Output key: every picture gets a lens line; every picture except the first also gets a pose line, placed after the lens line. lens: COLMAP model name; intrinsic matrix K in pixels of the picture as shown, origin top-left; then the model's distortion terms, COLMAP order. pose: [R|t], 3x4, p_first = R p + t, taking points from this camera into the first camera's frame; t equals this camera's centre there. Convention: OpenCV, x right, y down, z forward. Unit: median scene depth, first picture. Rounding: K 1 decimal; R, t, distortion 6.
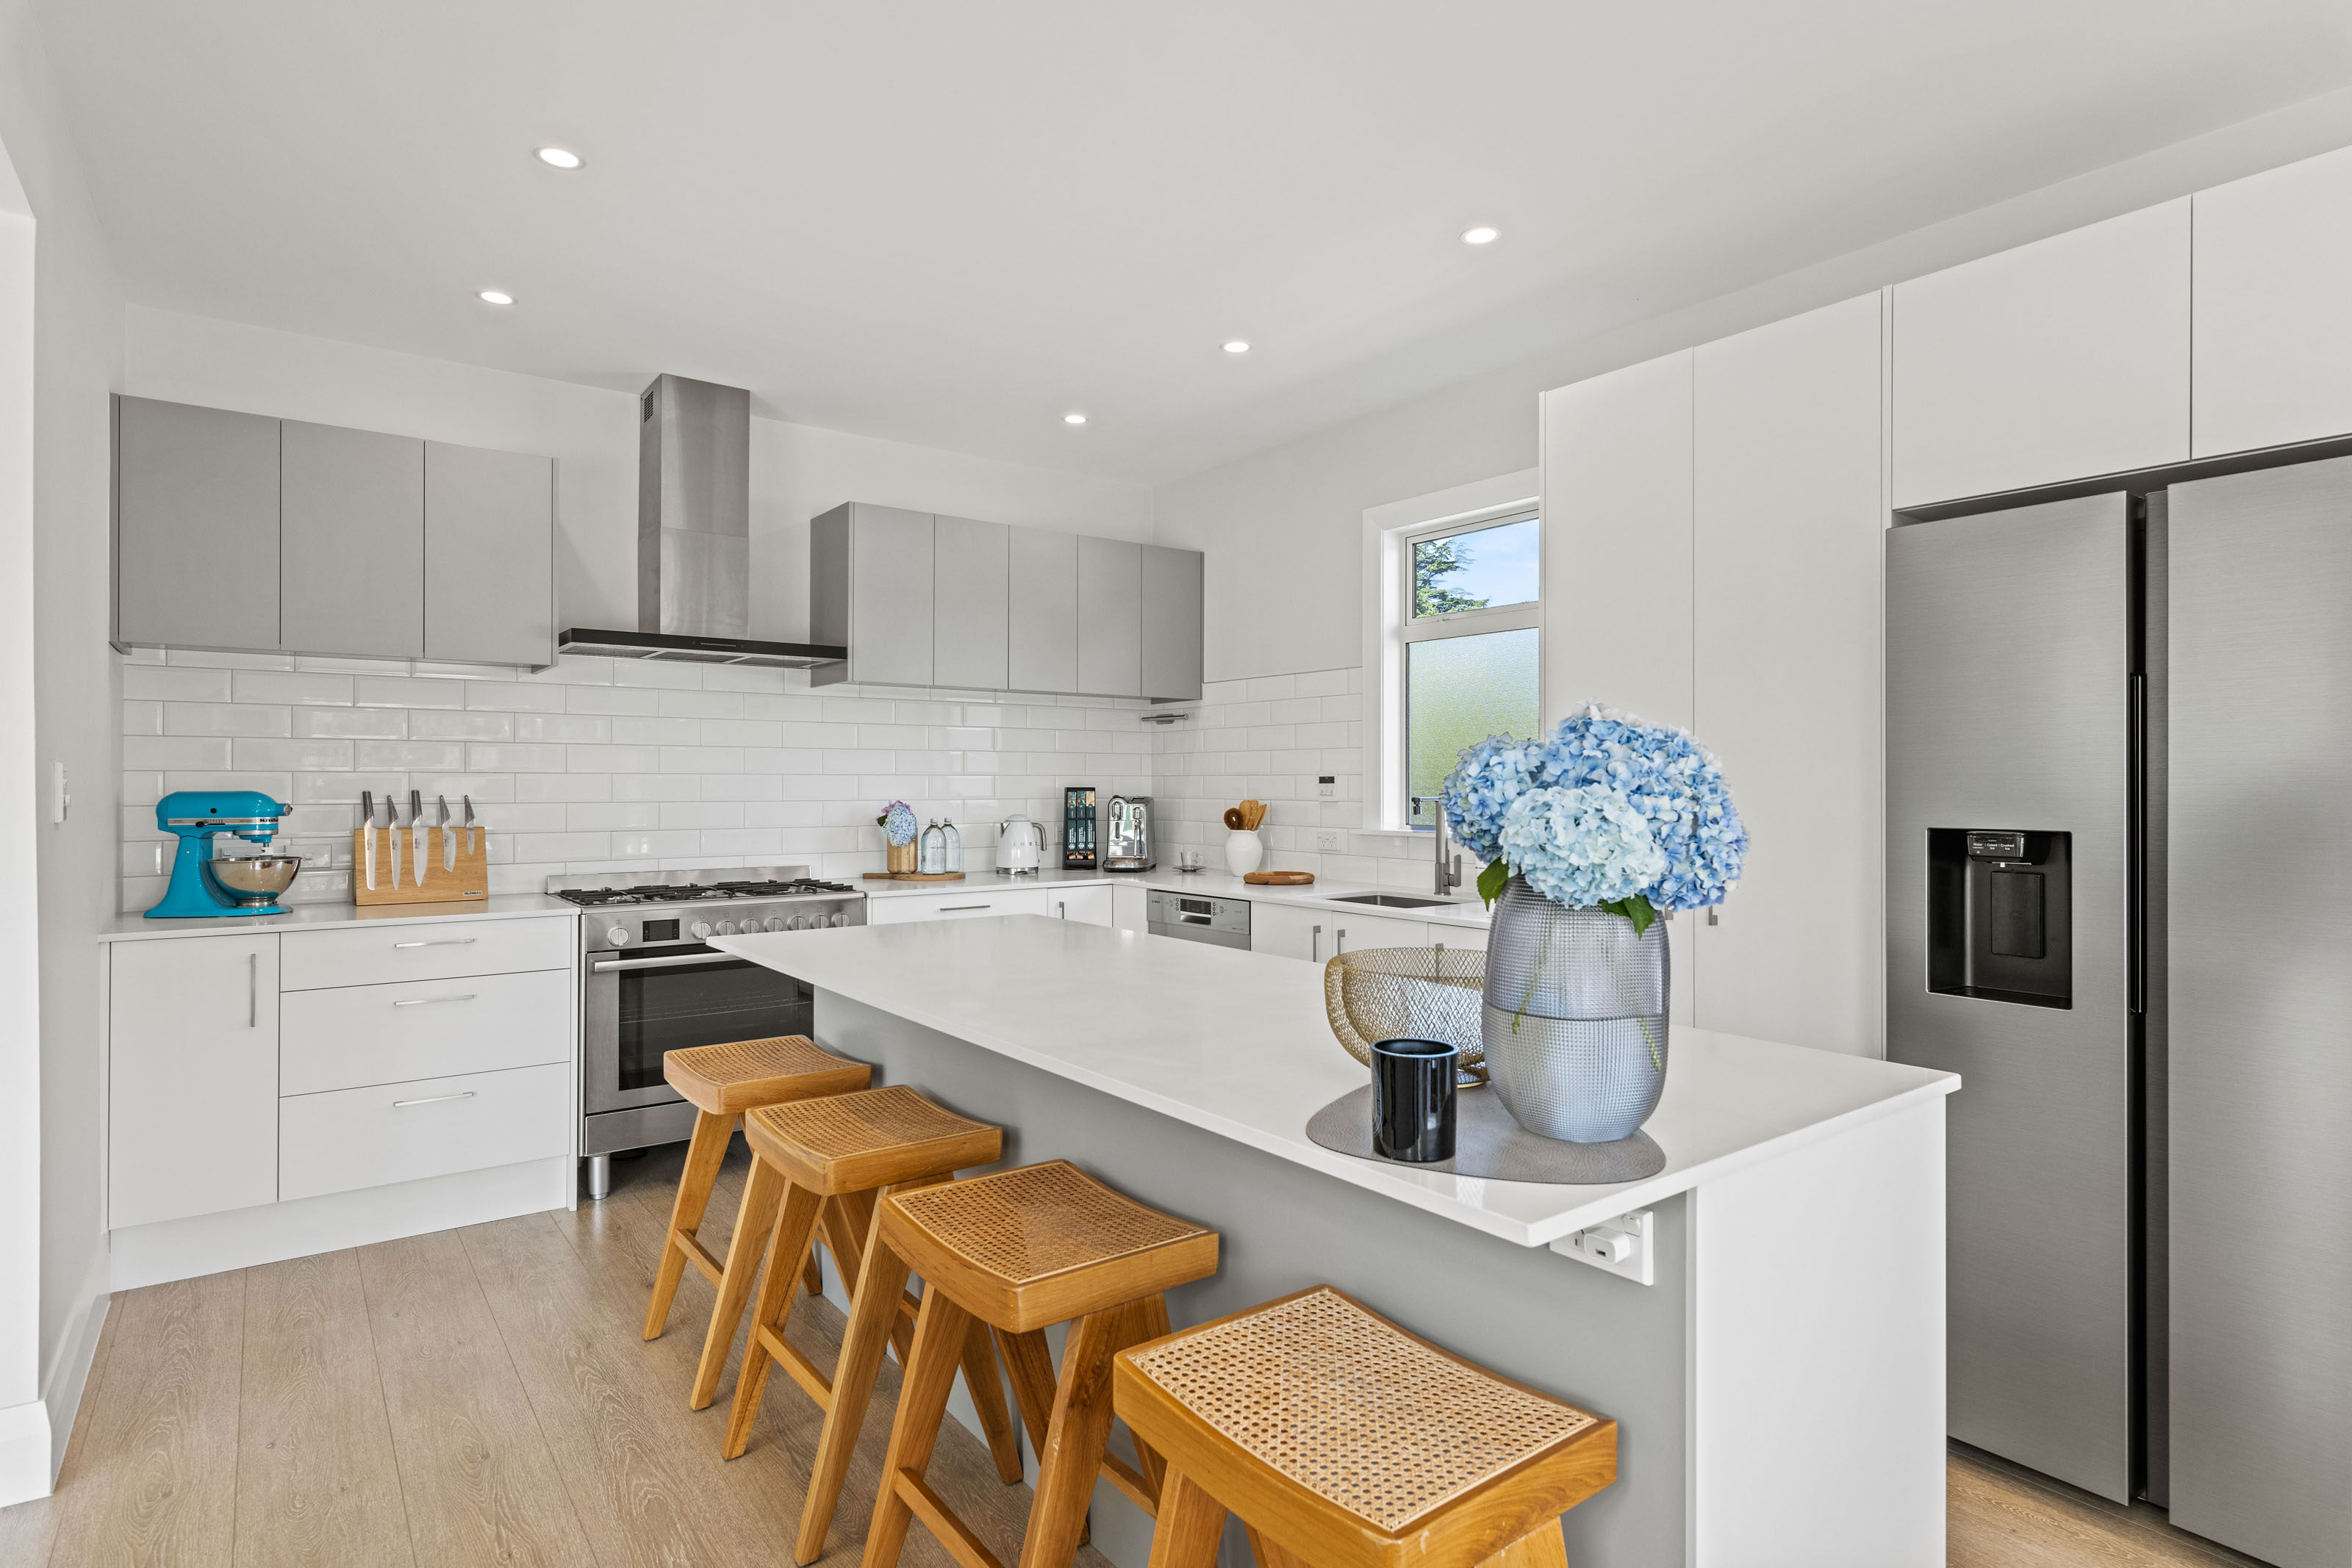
lens RADIAL K [[1210.7, 0, 1186.7], [0, 1210.7, 781.0], [0, 0, 1]] dist [-0.000221, 0.001180]
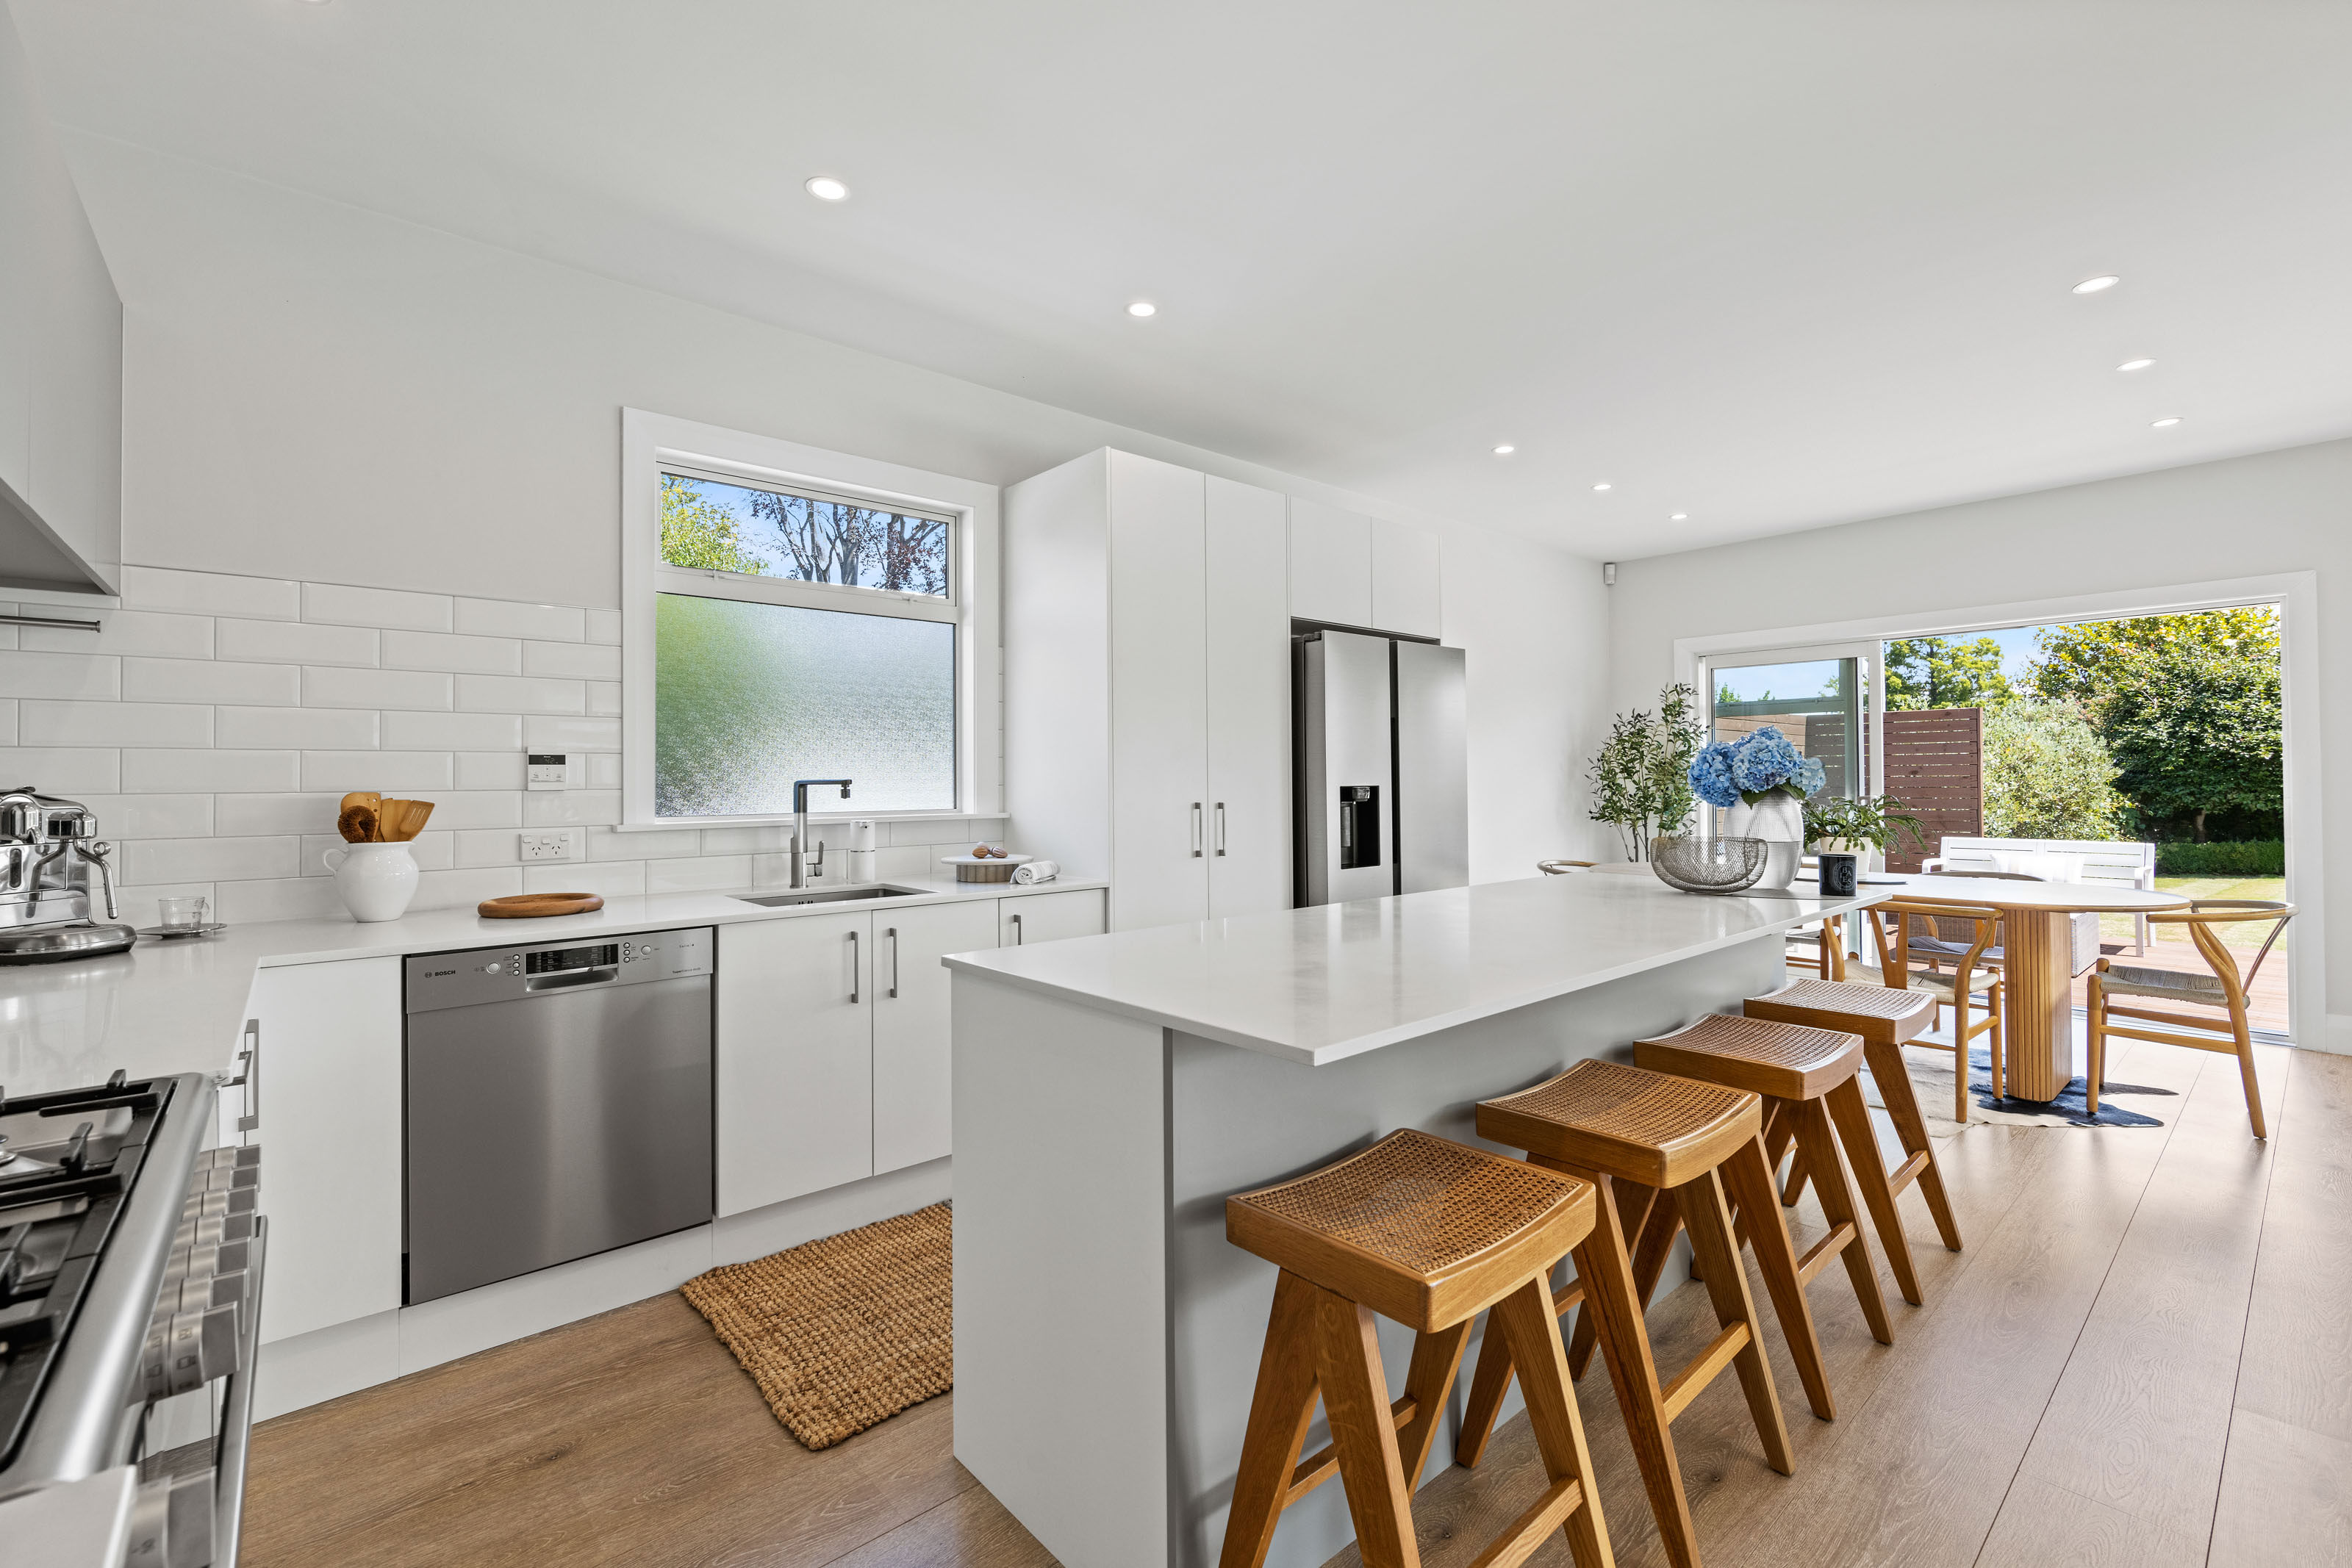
lens RADIAL K [[1030.0, 0, 1186.0], [0, 1030.0, 775.6], [0, 0, 1]] dist [0.007805, -0.002297]
pose [[-0.078307, -0.000199, 0.996929, -0.772331], [0.002589, 0.999997, 0.000402, 0.013672], [-0.996926, 0.002612, -0.078306, 1.023967]]
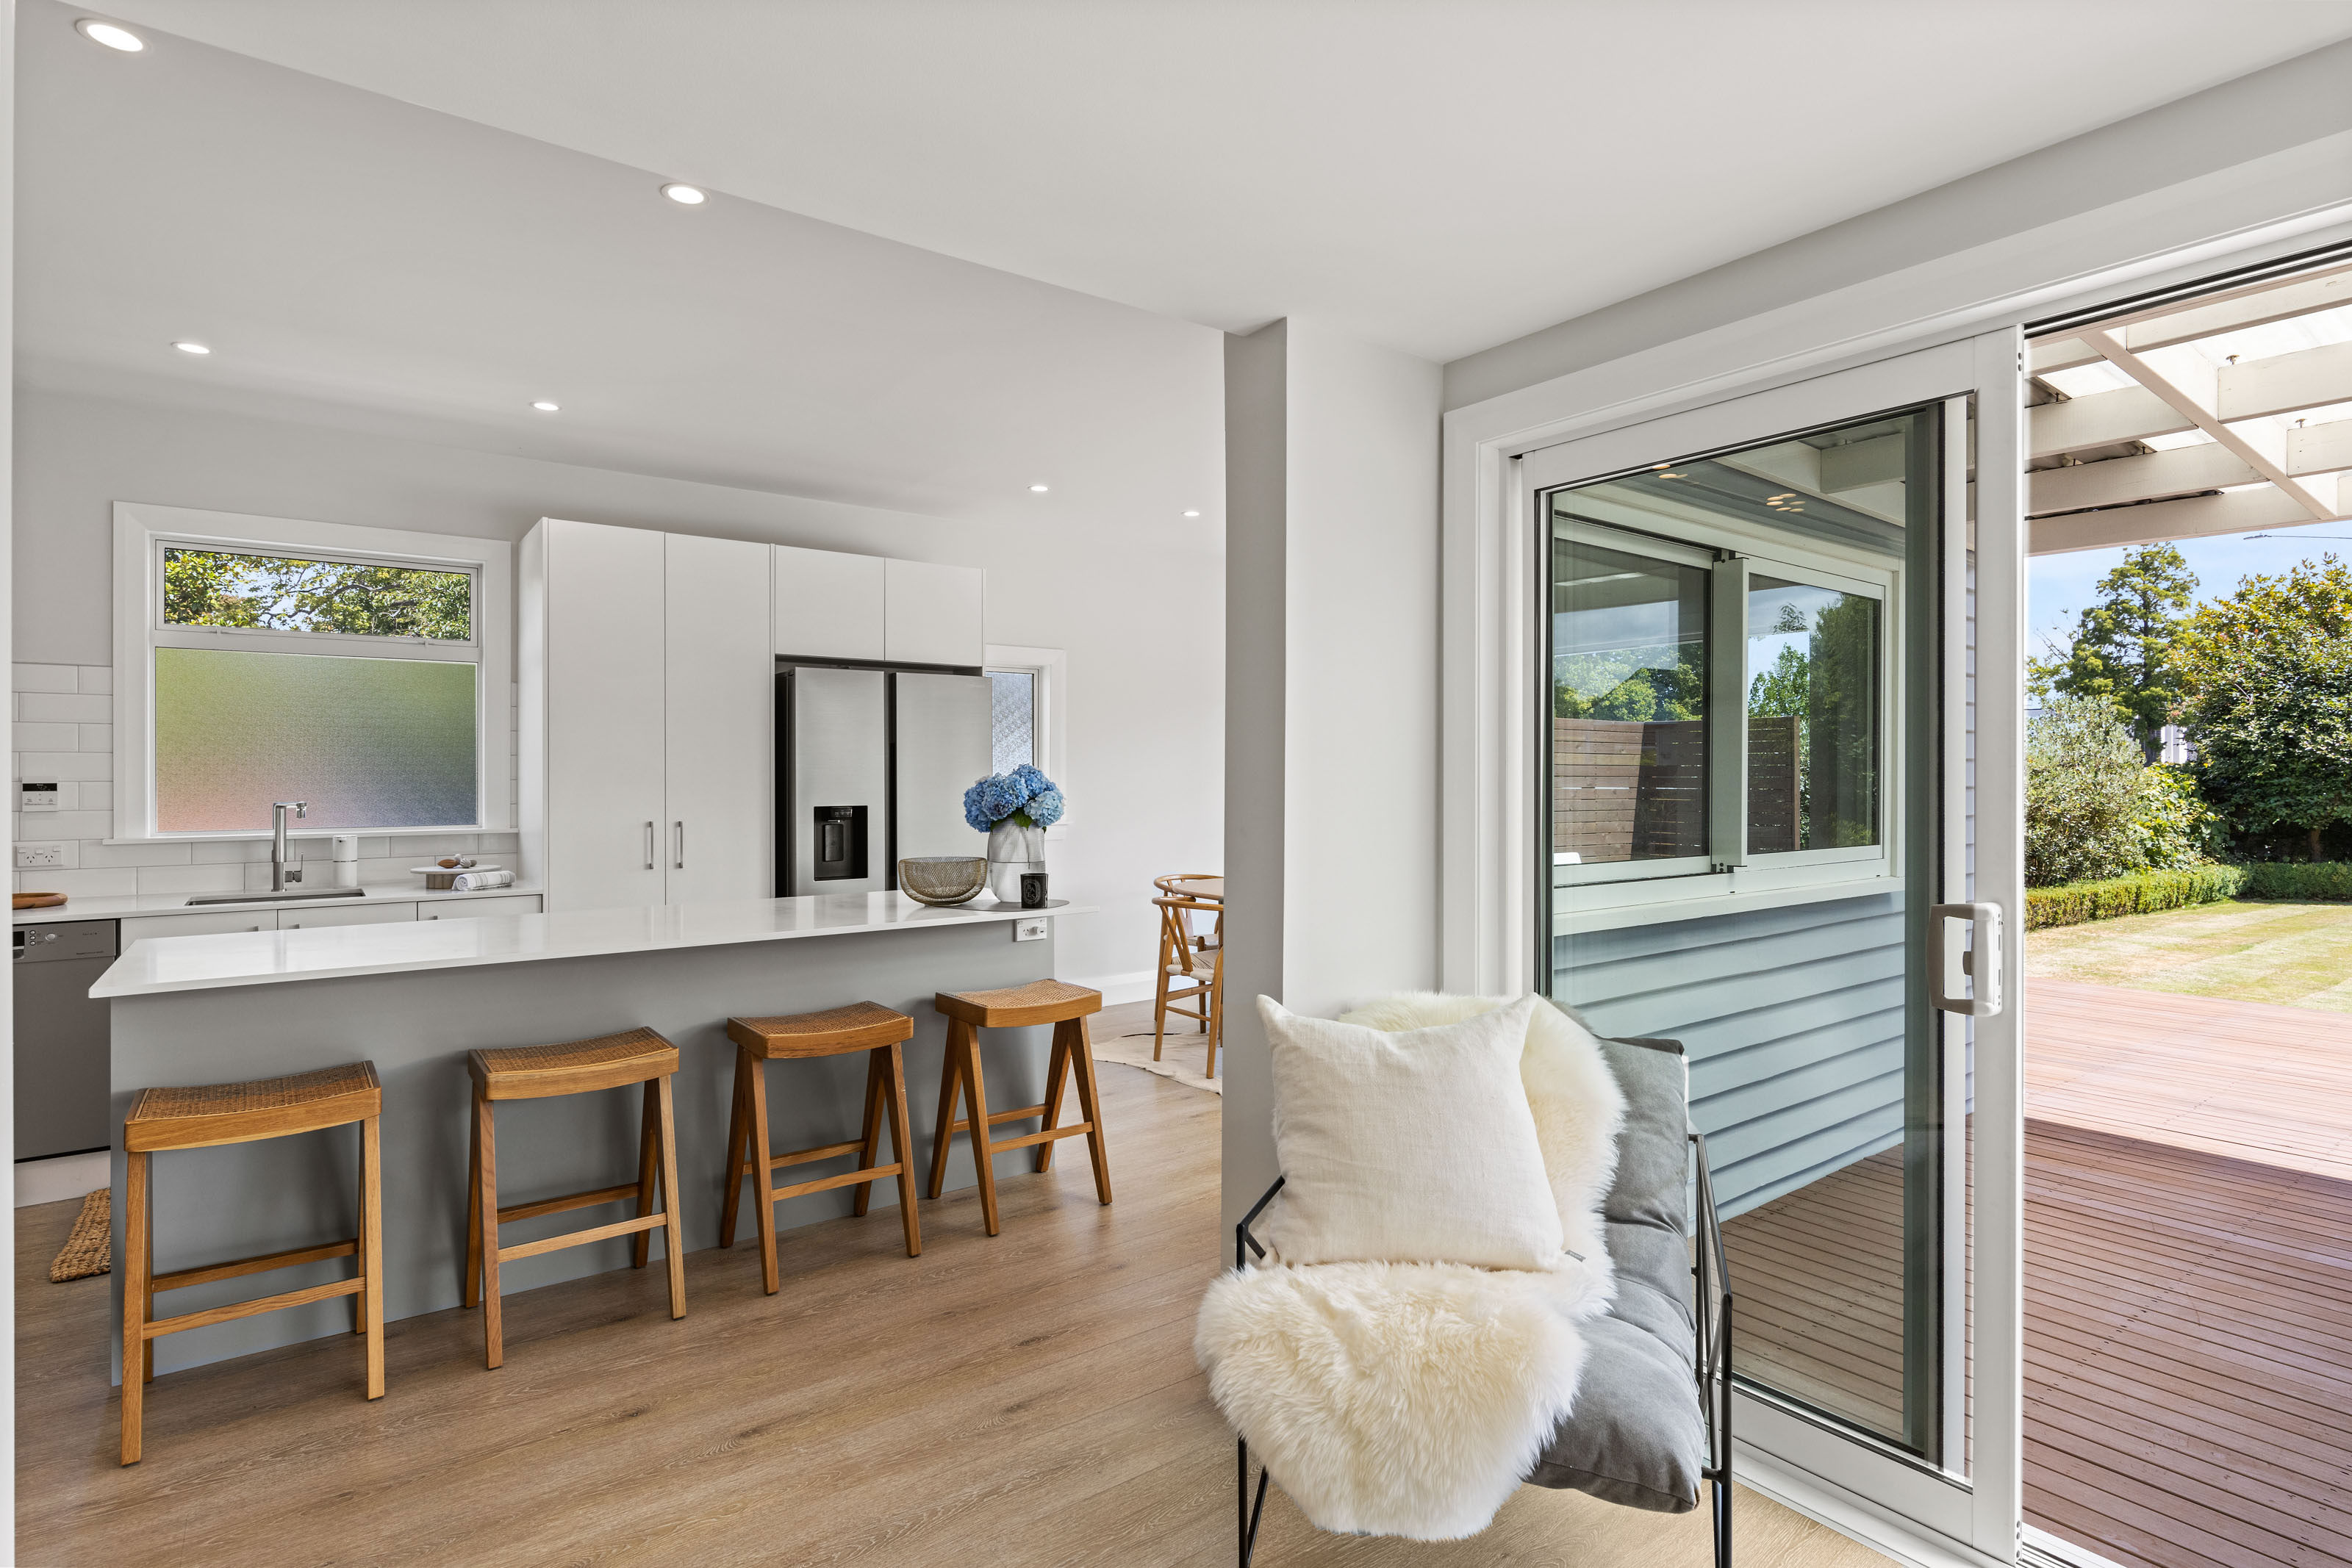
lens RADIAL K [[1210.7, 0, 1190.4], [0, 1210.7, 784.9], [0, 0, 1]] dist [-0.000221, 0.001180]
pose [[-0.004286, -0.011646, 0.999923, -1.174486], [-0.001864, 0.999931, 0.011638, -0.021872], [-0.999989, -0.001814, -0.004307, 0.241412]]
